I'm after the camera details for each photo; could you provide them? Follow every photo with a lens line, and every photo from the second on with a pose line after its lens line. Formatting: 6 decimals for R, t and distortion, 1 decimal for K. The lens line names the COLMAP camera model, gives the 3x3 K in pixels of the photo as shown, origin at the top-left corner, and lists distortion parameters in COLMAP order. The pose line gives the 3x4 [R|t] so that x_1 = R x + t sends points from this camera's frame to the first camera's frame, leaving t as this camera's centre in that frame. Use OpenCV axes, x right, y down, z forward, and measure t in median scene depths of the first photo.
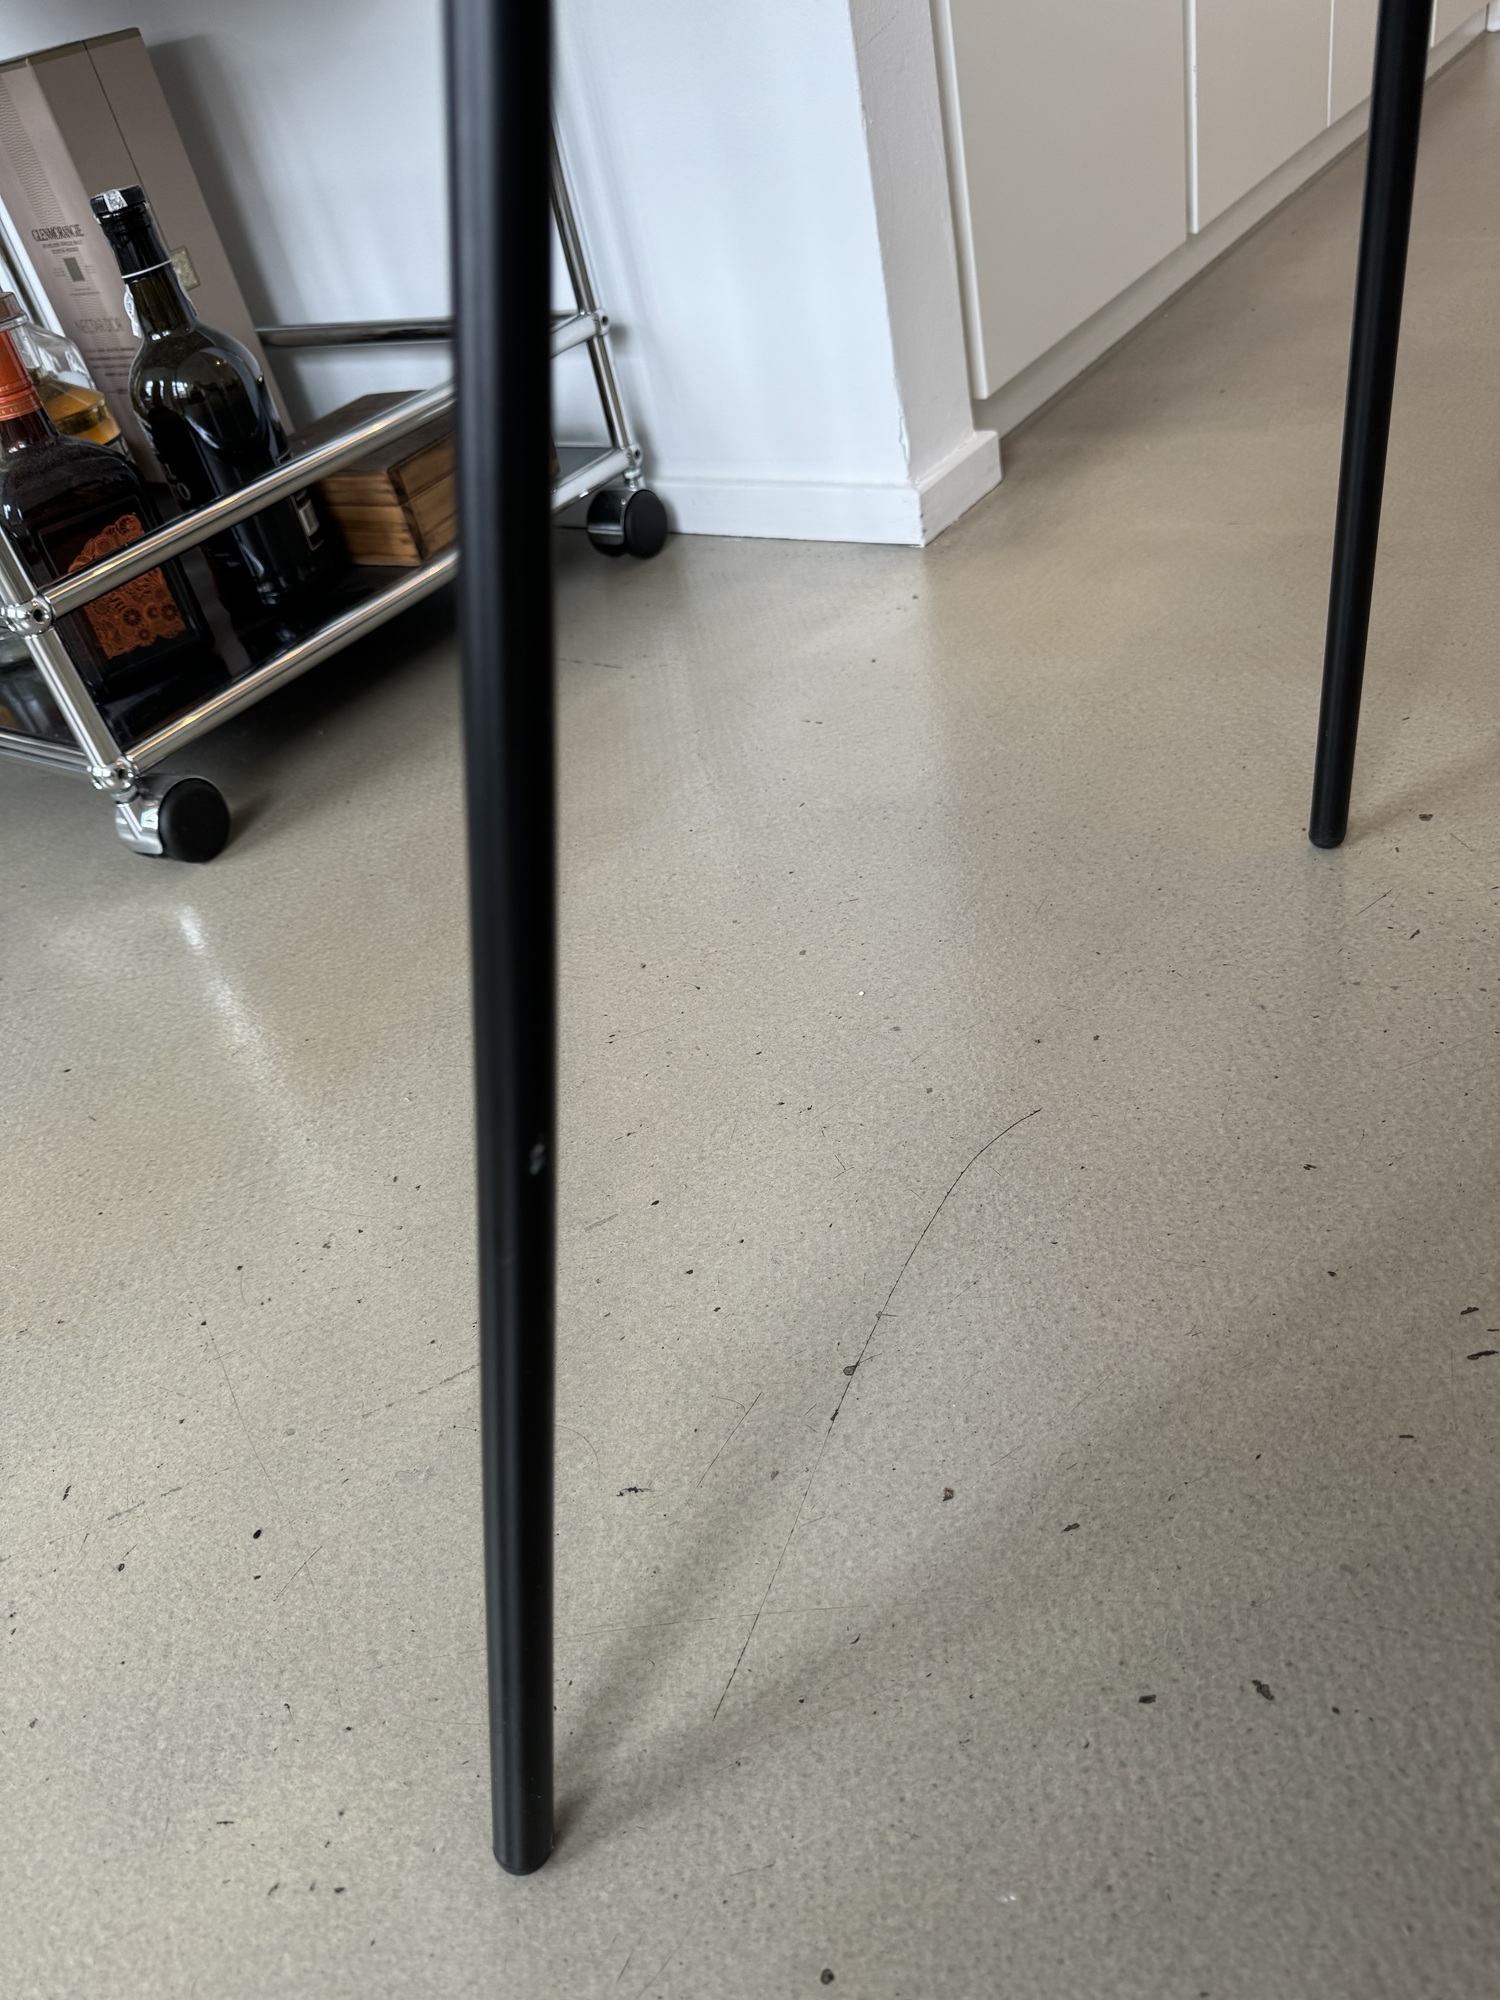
lens RADIAL K [[1428.1, 0, 751.3], [0, 1428.1, 1000.4], [0, 0, 1]] dist [0.015585, -0.017824]
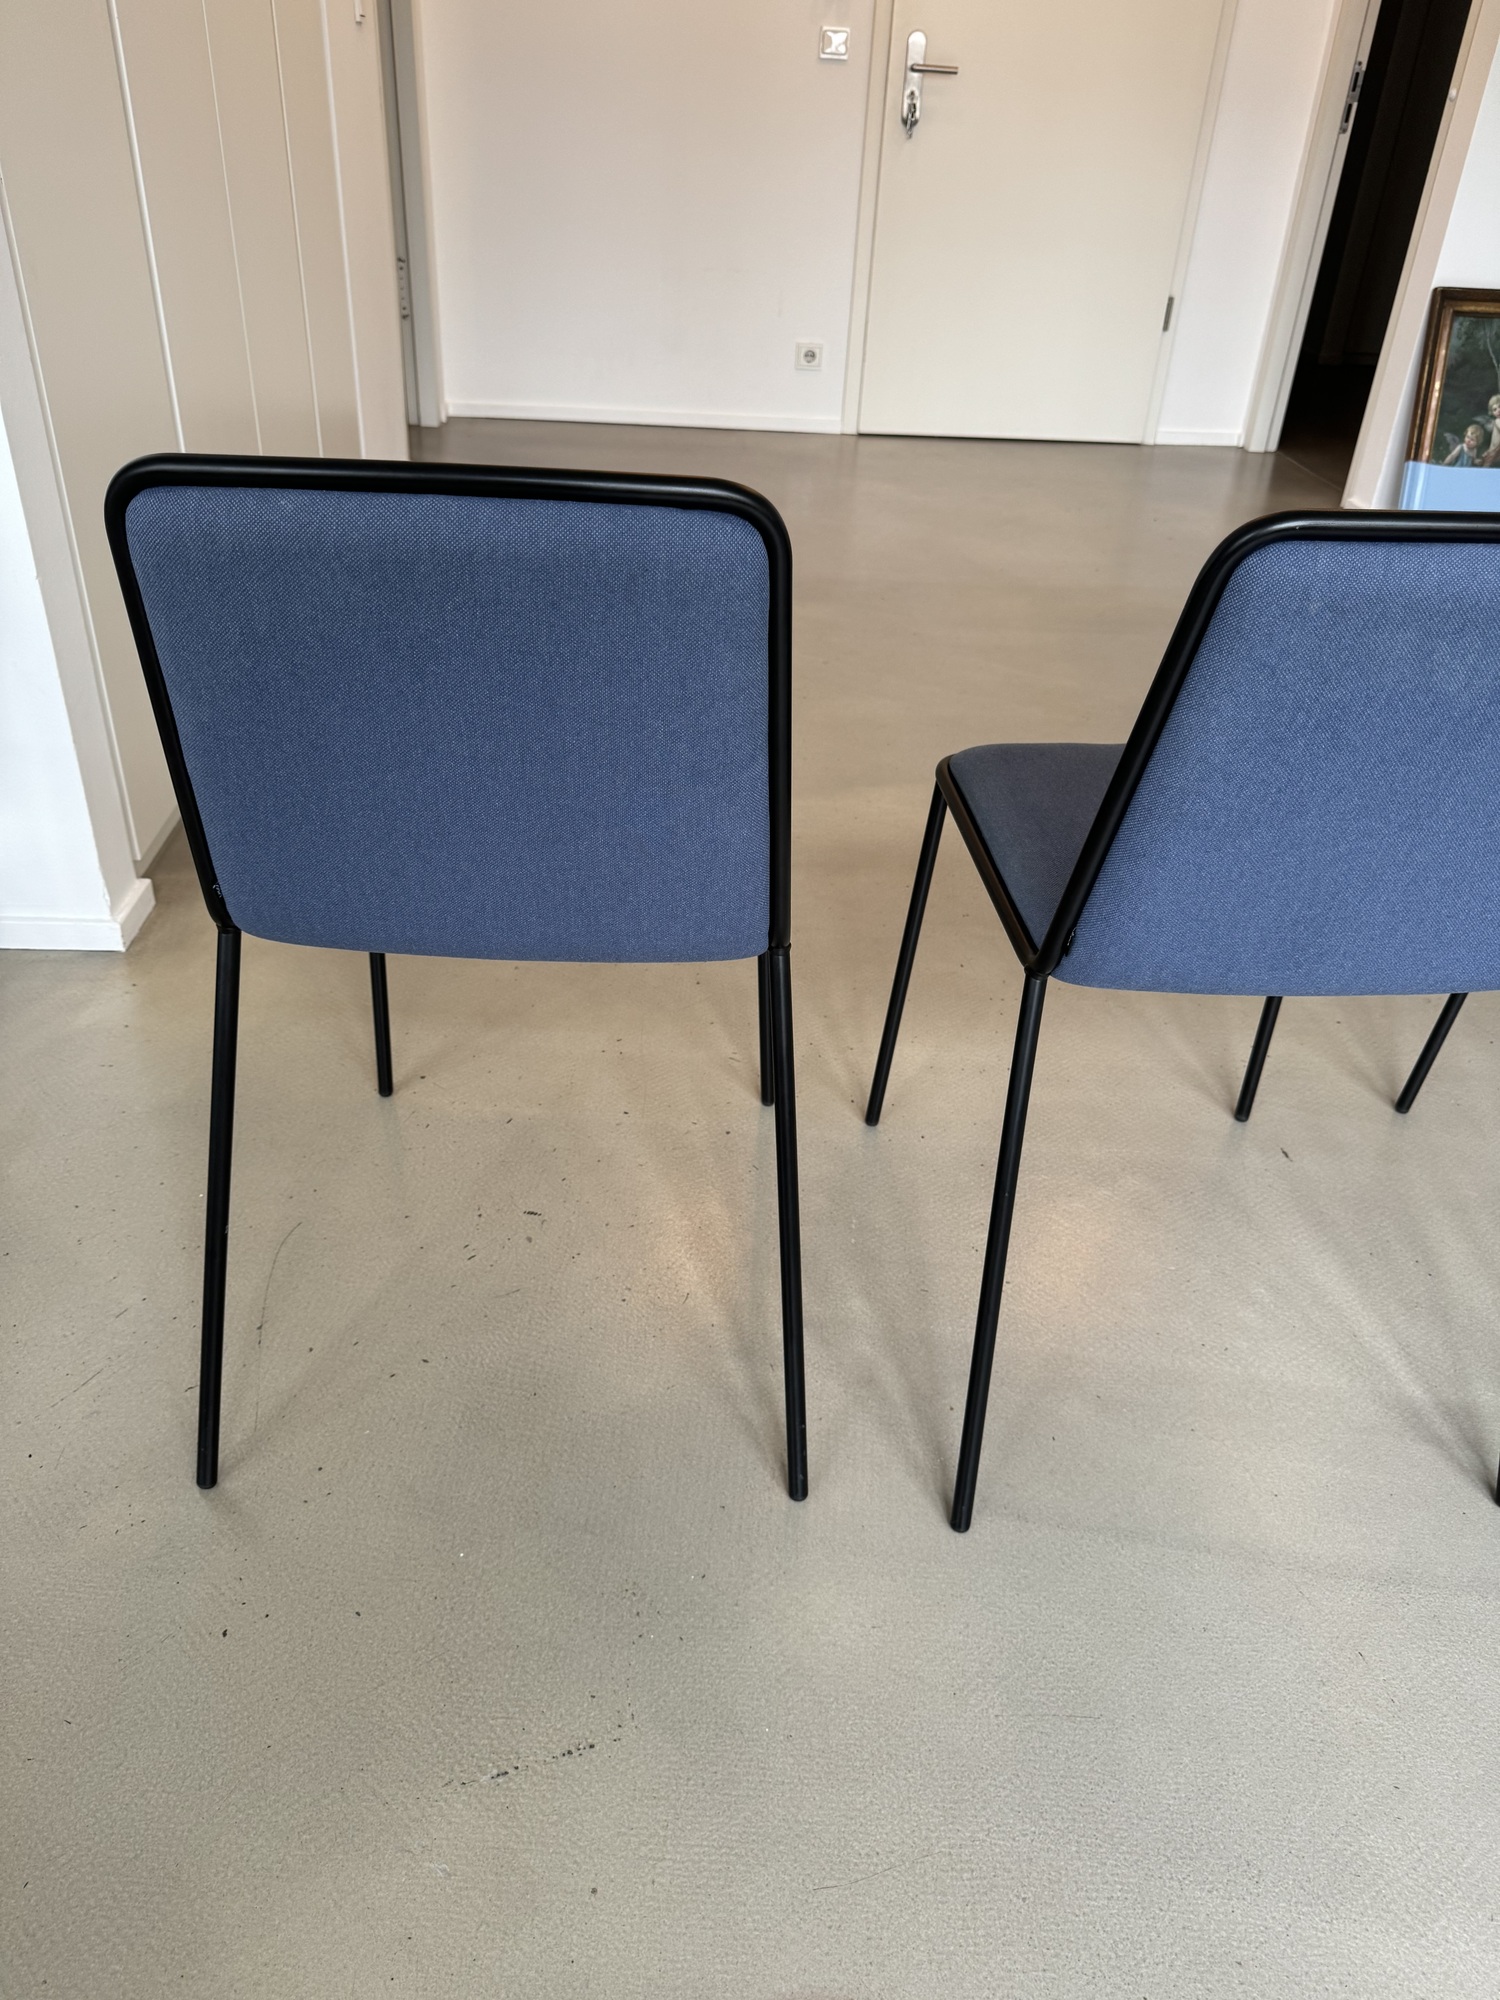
lens RADIAL K [[1428.1, 0, 746.2], [0, 1428.1, 986.0], [0, 0, 1]] dist [0.015585, -0.017824]
pose [[0.783779, -0.112228, 0.610816, -0.405677], [0.208163, 0.974116, -0.088129, 0.034499], [-0.585115, 0.196223, 0.786853, -0.908909]]
